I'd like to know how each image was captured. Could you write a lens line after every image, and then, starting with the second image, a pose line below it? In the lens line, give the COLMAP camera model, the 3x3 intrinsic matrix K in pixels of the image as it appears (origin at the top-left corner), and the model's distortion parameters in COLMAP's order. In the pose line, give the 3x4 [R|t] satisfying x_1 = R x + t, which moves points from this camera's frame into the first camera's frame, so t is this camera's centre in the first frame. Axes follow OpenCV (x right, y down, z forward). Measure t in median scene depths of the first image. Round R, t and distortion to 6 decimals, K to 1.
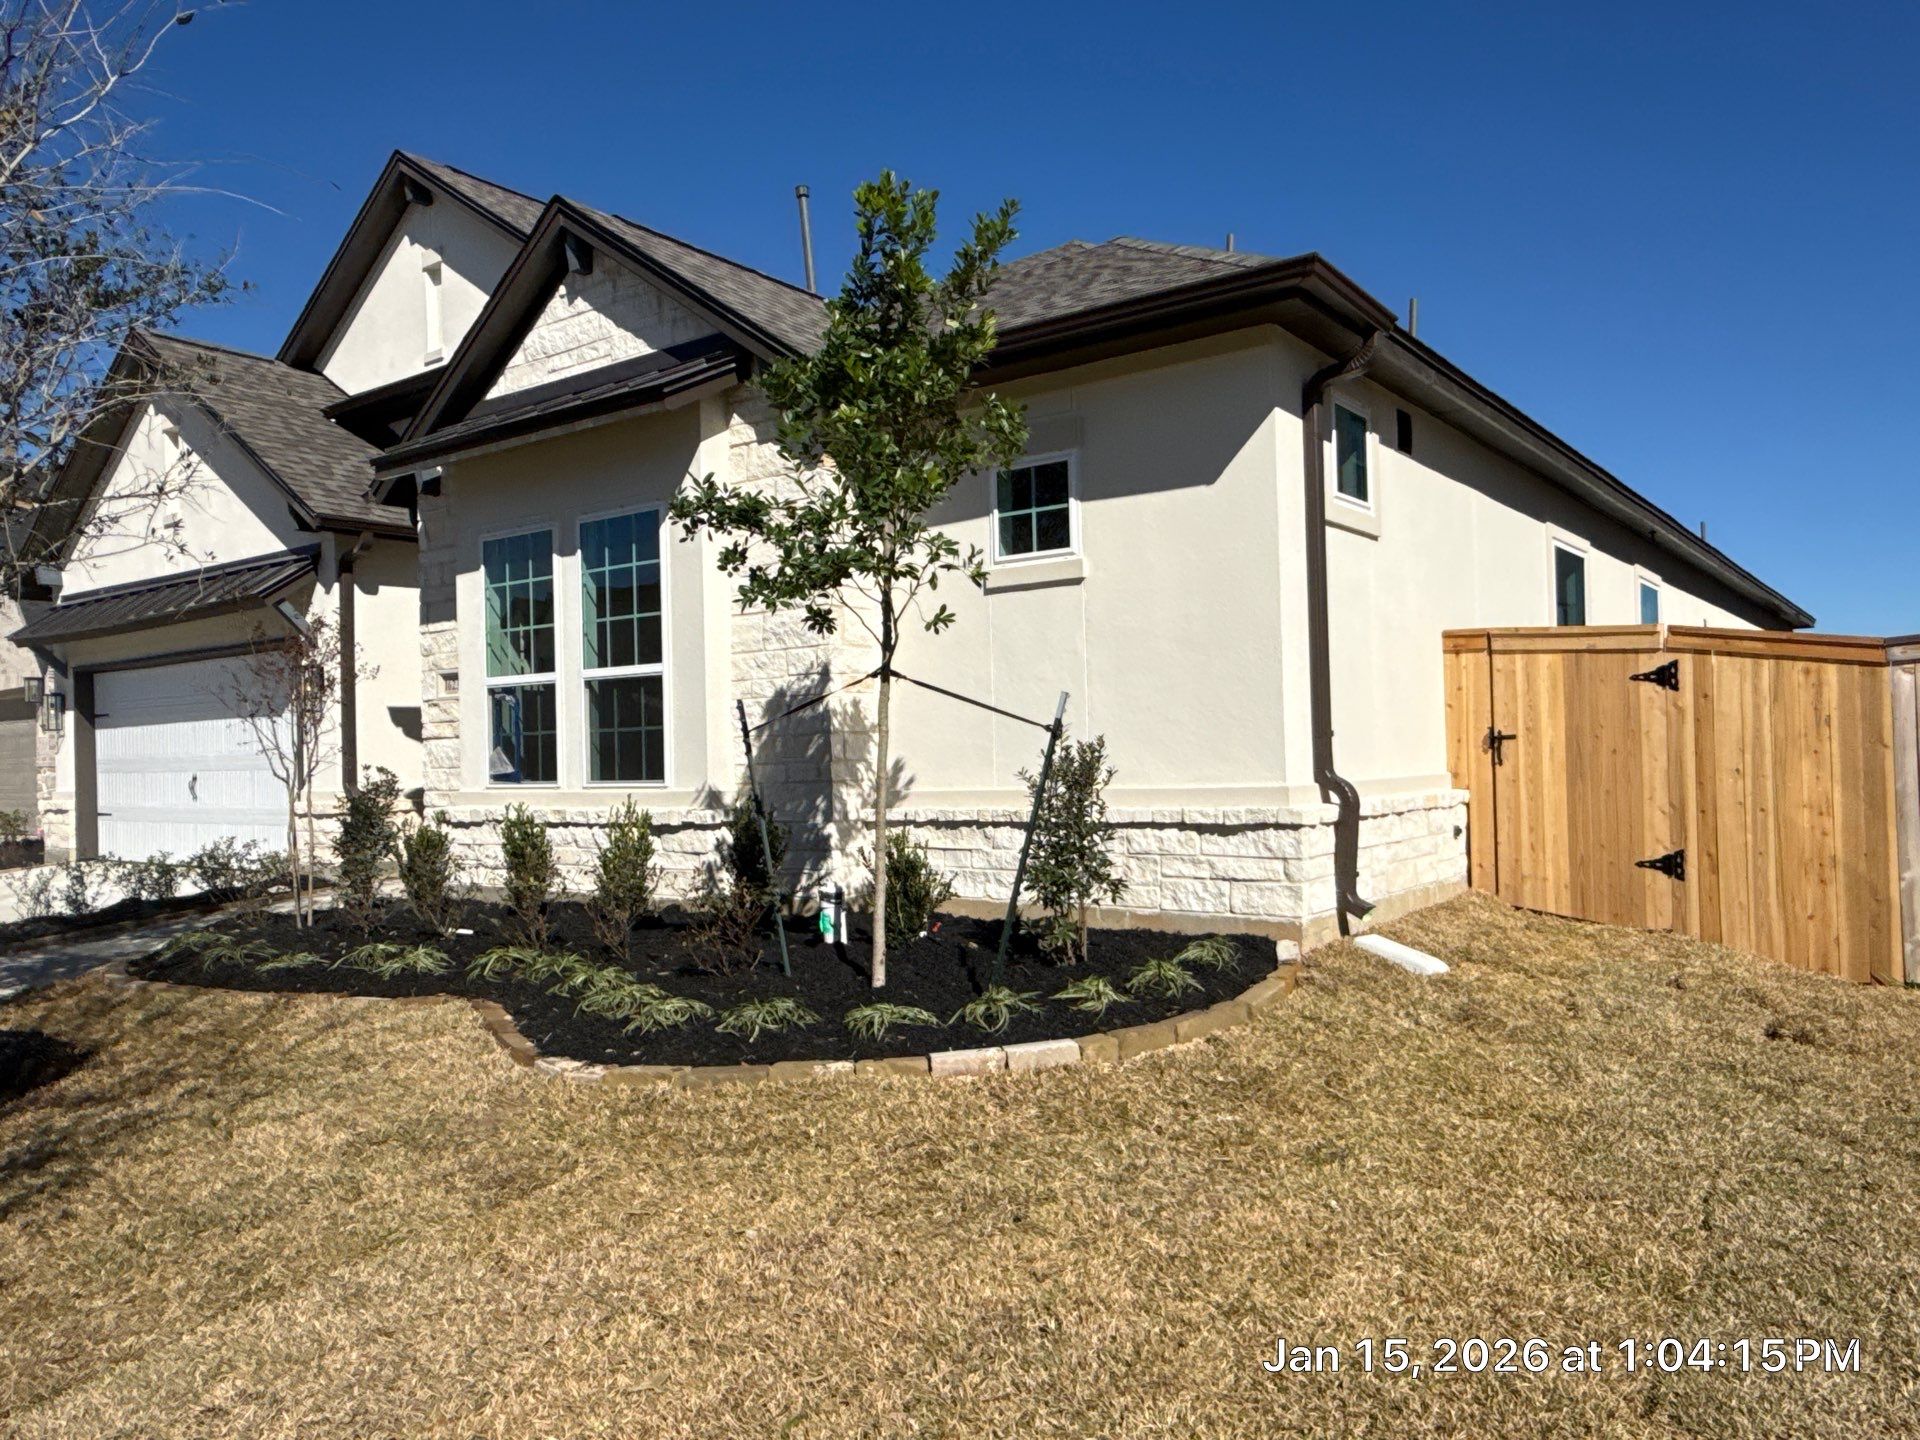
lens RADIAL K [[1347.0, 0, 963.3], [0, 1347.0, 720.7], [0, 0, 1]] dist [0.077639, -0.080842]
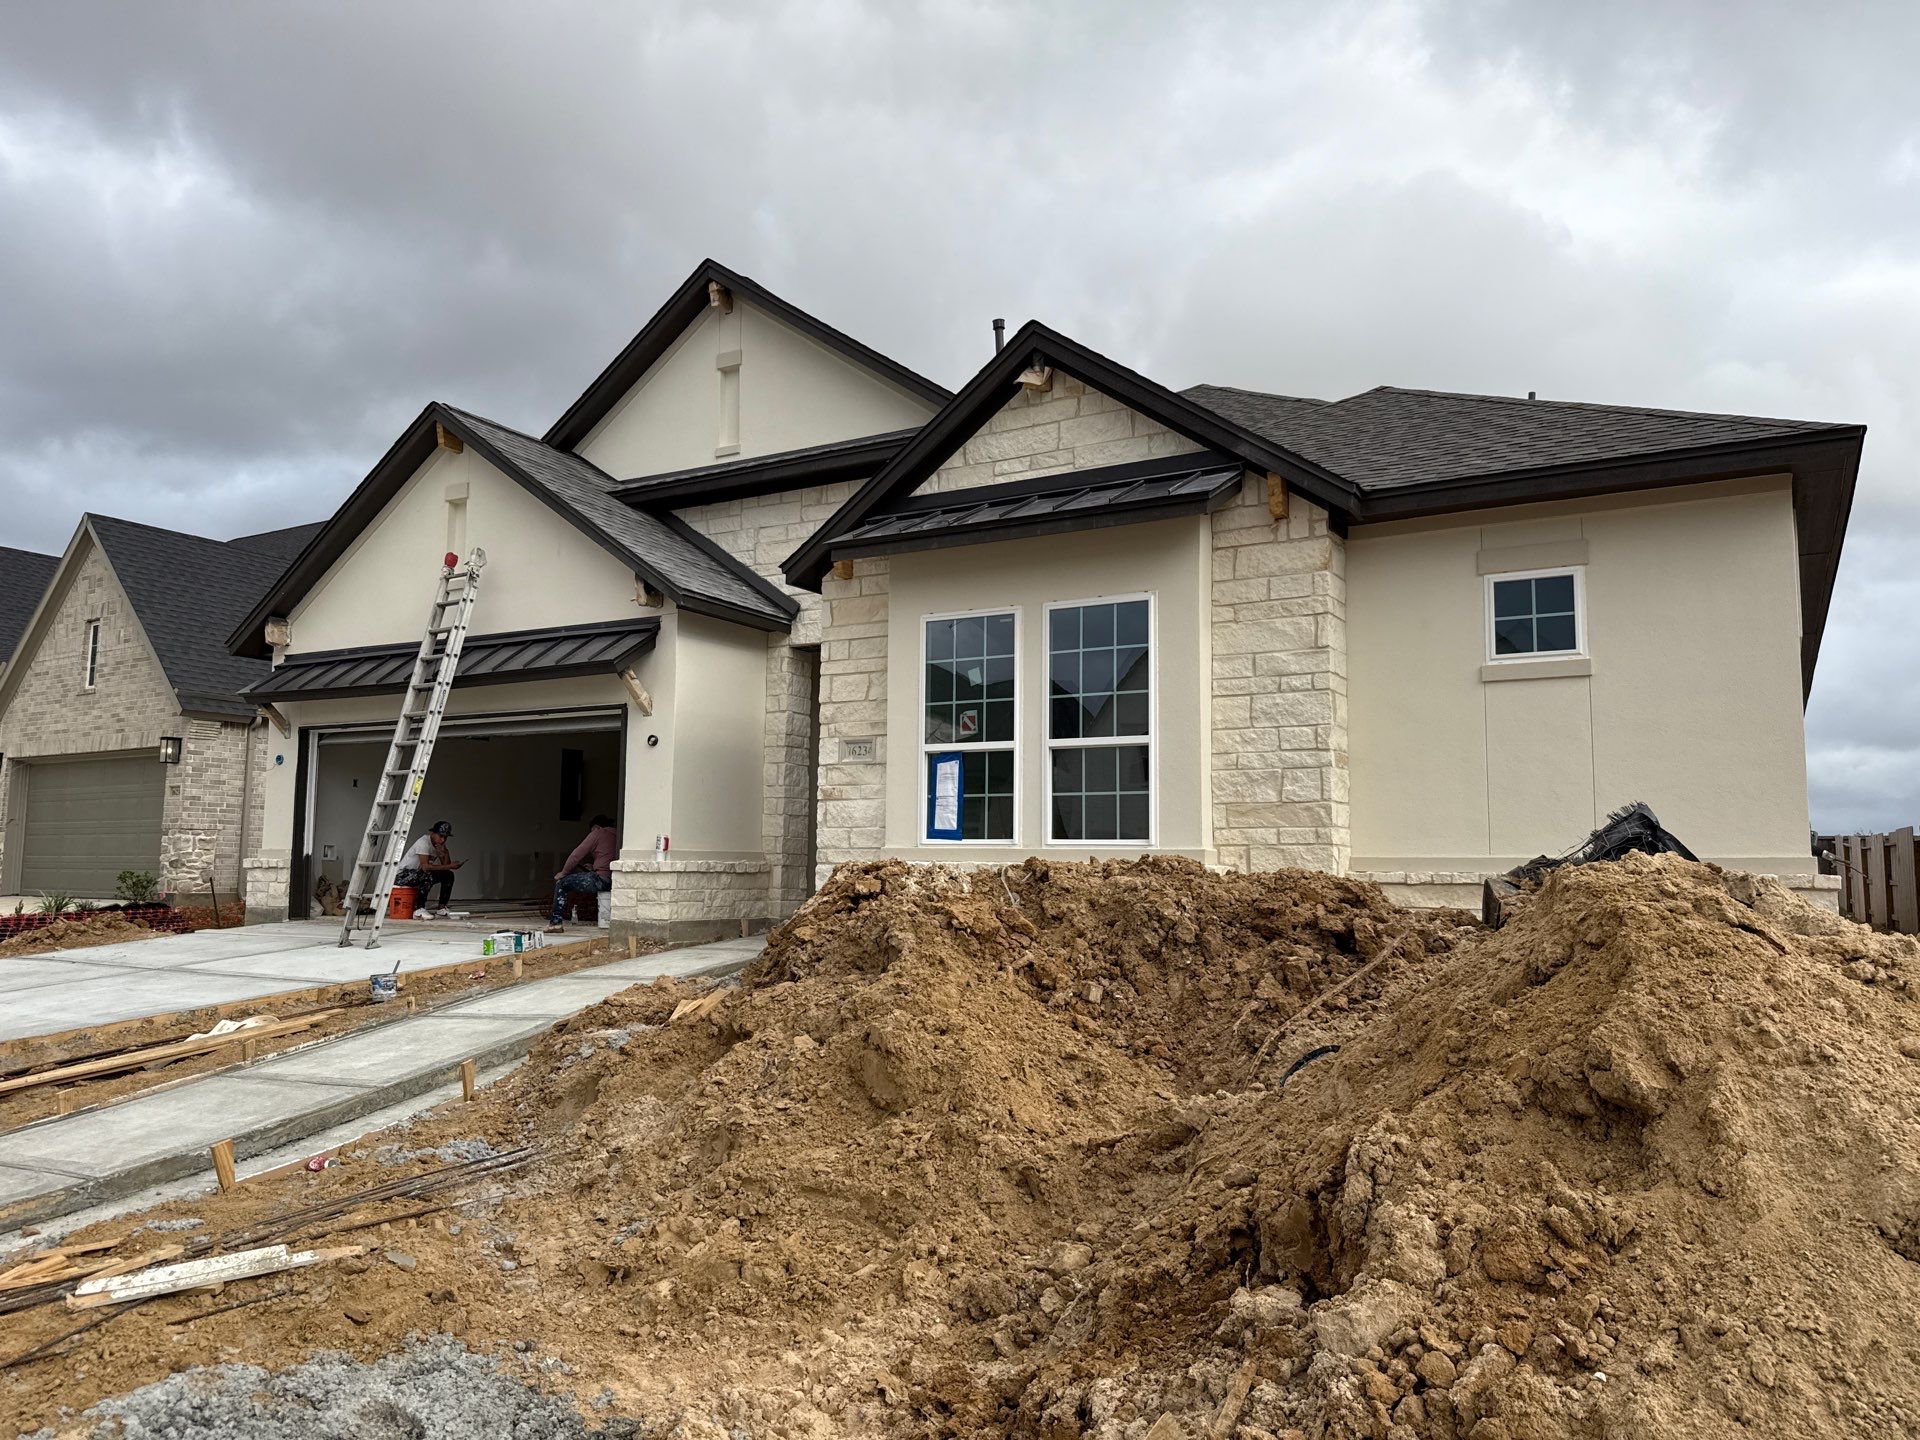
lens RADIAL K [[1347.0, 0, 952.2], [0, 1347.0, 711.5], [0, 0, 1]] dist [0.077639, -0.080842]
pose [[0.992636, 0.046149, 0.111999, -0.477918], [-0.035945, 0.995158, -0.091479, 0.043266], [-0.115679, 0.086780, 0.989489, -0.085087]]
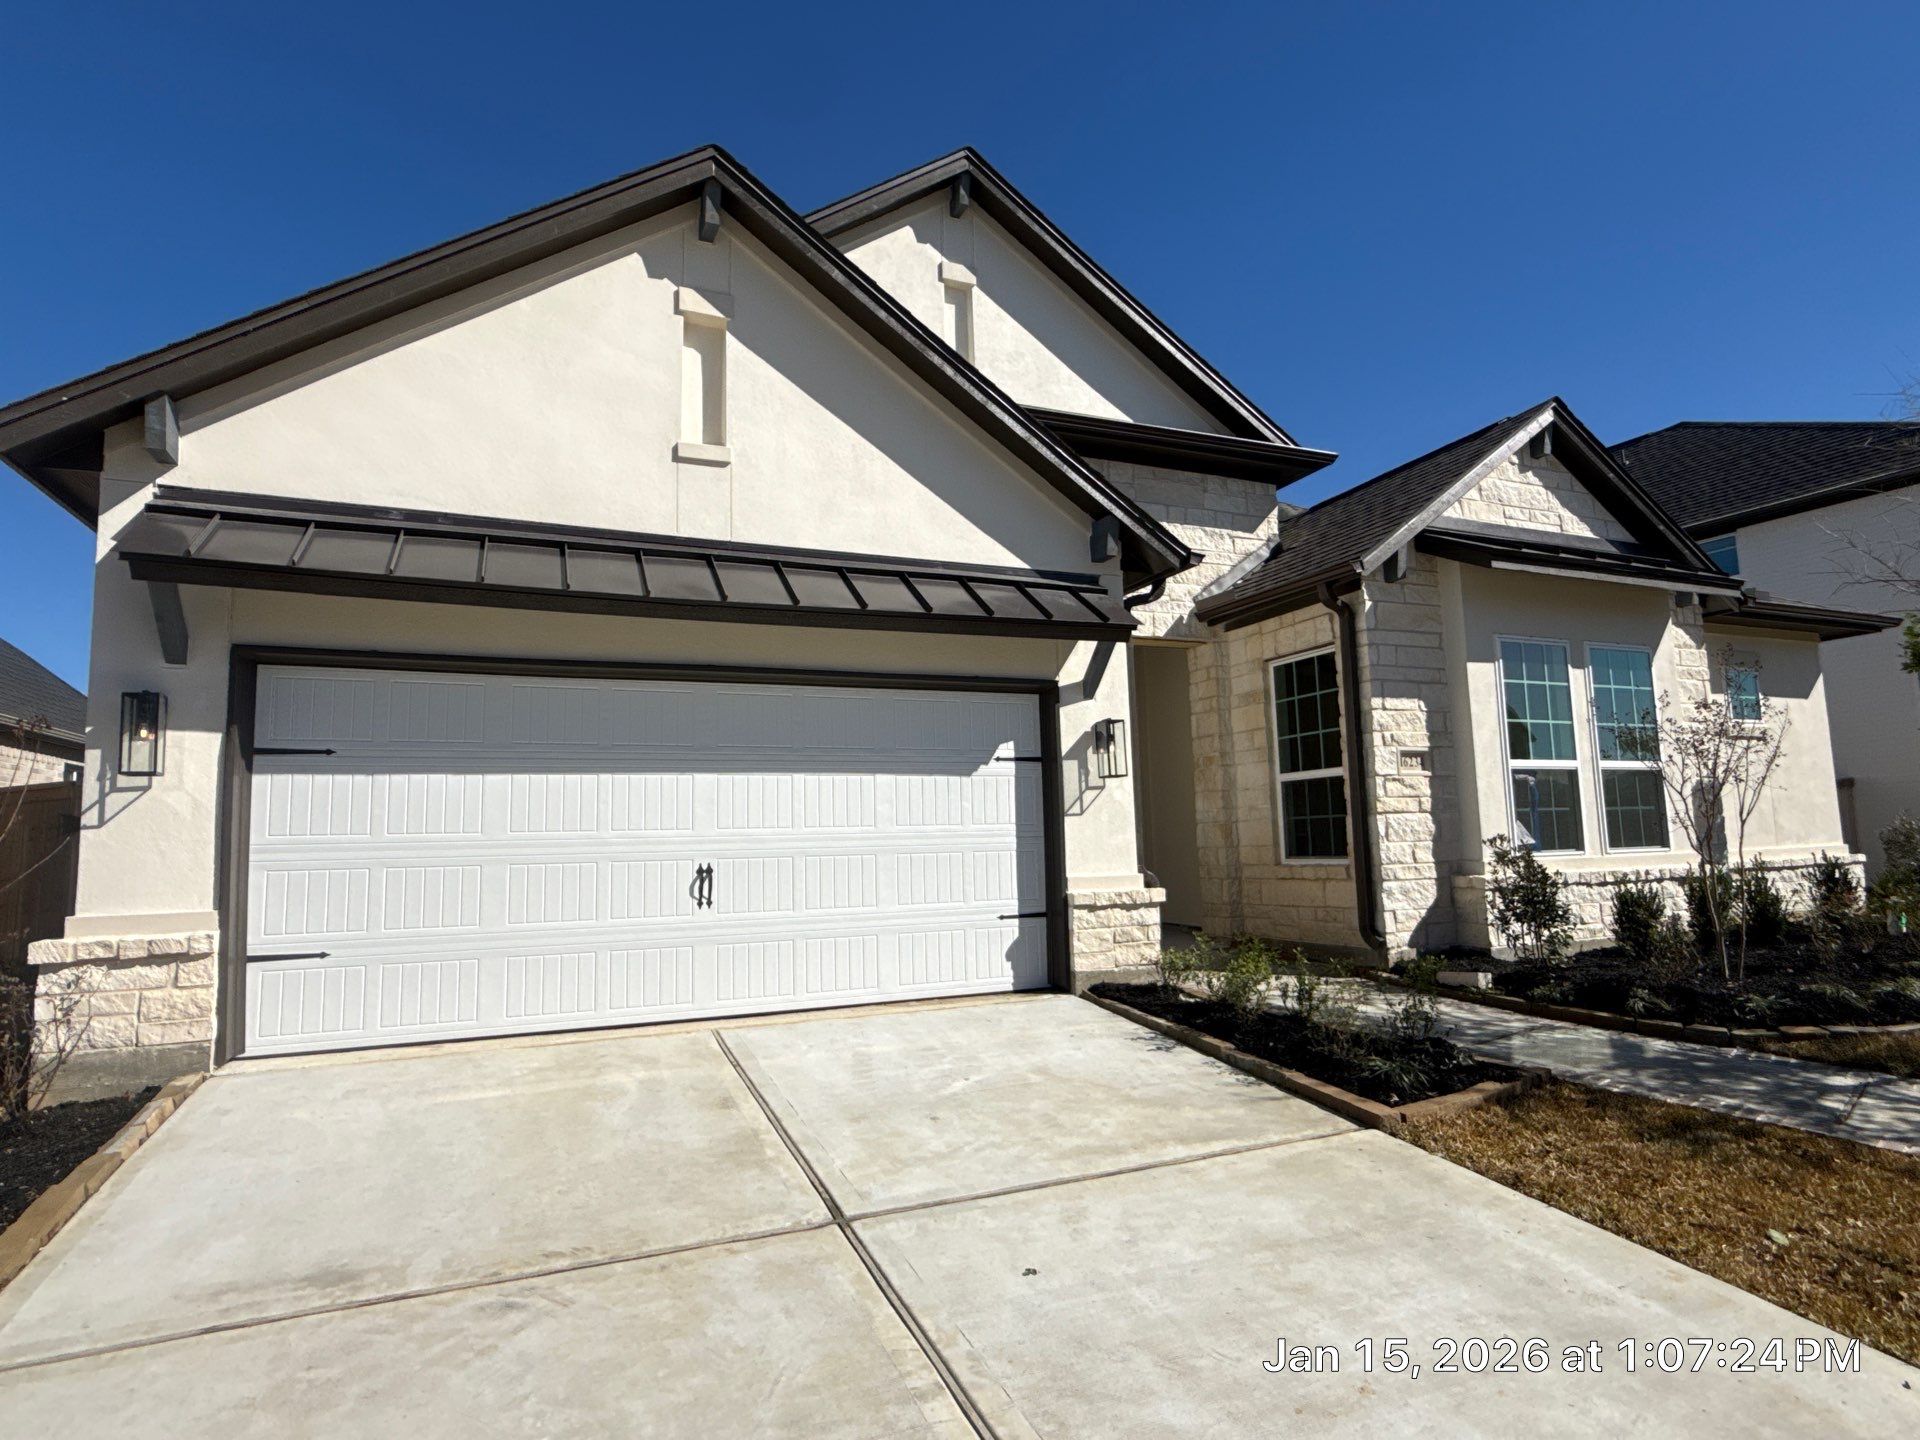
lens RADIAL K [[1040.4, 0, 964.1], [0, 1040.4, 728.5], [0, 0, 1]] dist [0.005916, 0.001403]
pose [[0.487956, 0.110798, 0.865807, -1.405434], [-0.004319, 0.992205, -0.124538, 0.056824], [-0.872857, 0.057030, 0.484631, 1.029671]]
